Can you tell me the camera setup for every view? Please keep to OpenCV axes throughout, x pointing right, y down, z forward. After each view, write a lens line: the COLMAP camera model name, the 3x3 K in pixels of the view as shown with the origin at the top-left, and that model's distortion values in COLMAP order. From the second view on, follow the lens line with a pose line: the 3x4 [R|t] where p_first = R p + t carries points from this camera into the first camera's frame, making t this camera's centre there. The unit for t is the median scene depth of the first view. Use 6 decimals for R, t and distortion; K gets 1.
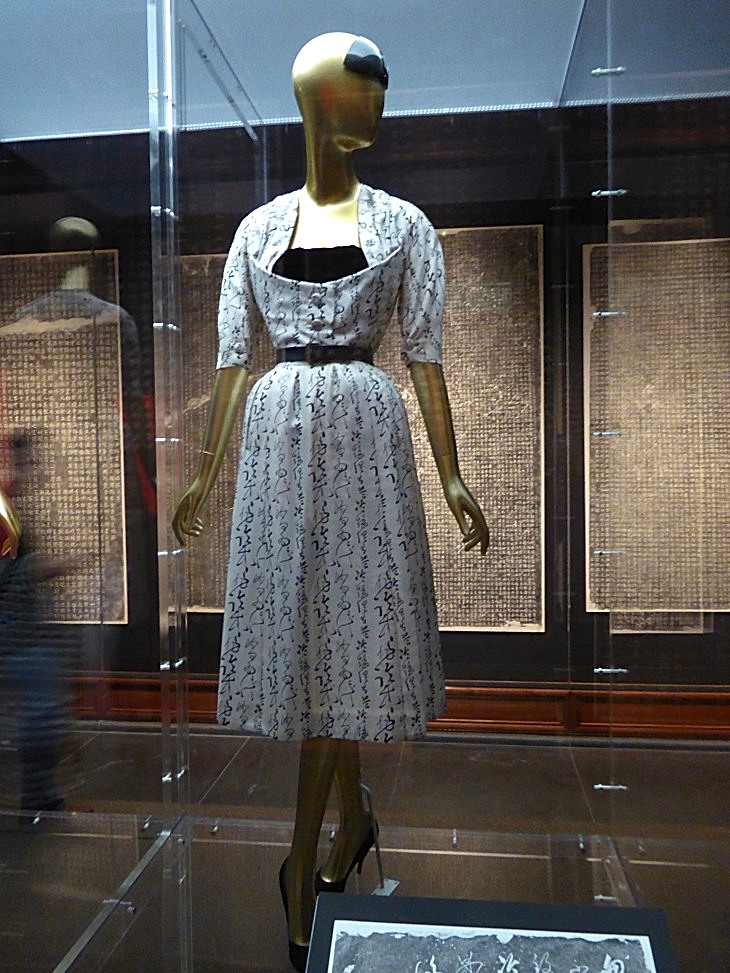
lens RADIAL K [[818.0, 0, 320.6], [0, 818.0, 489.2], [0, 0, 1]] dist [-0.076090, 0.030215]
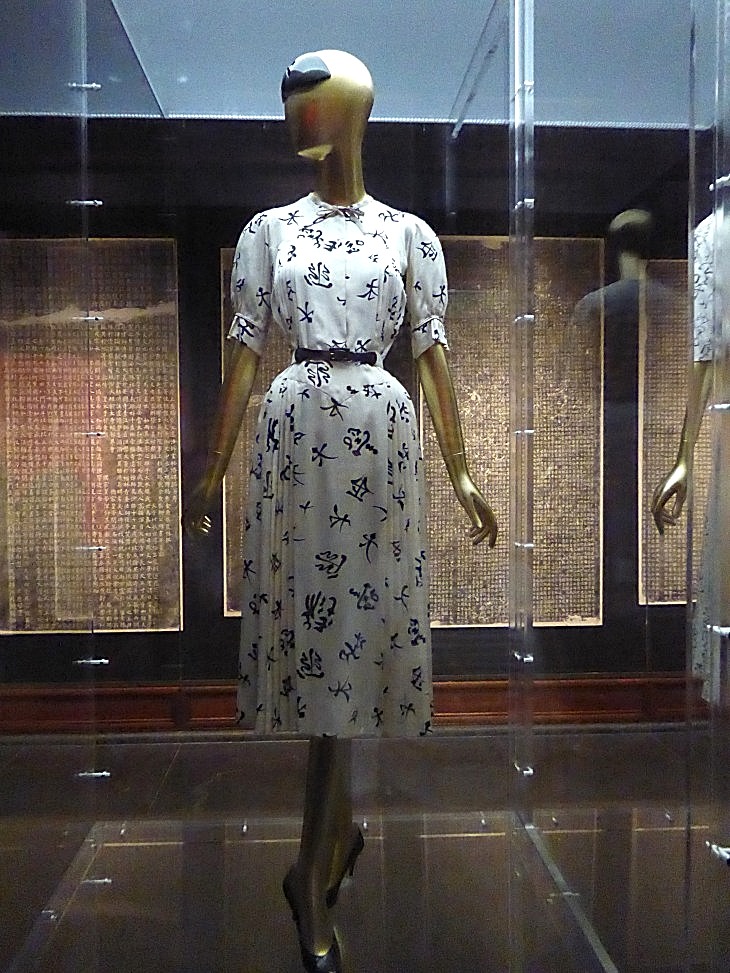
lens RADIAL K [[818.0, 0, 317.2], [0, 818.0, 483.3], [0, 0, 1]] dist [-0.076090, 0.030215]
pose [[0.983756, 0.002081, 0.179497, -0.254408], [-0.000343, 0.999953, -0.009710, 0.002516], [-0.179509, 0.009490, 0.983711, 0.030749]]
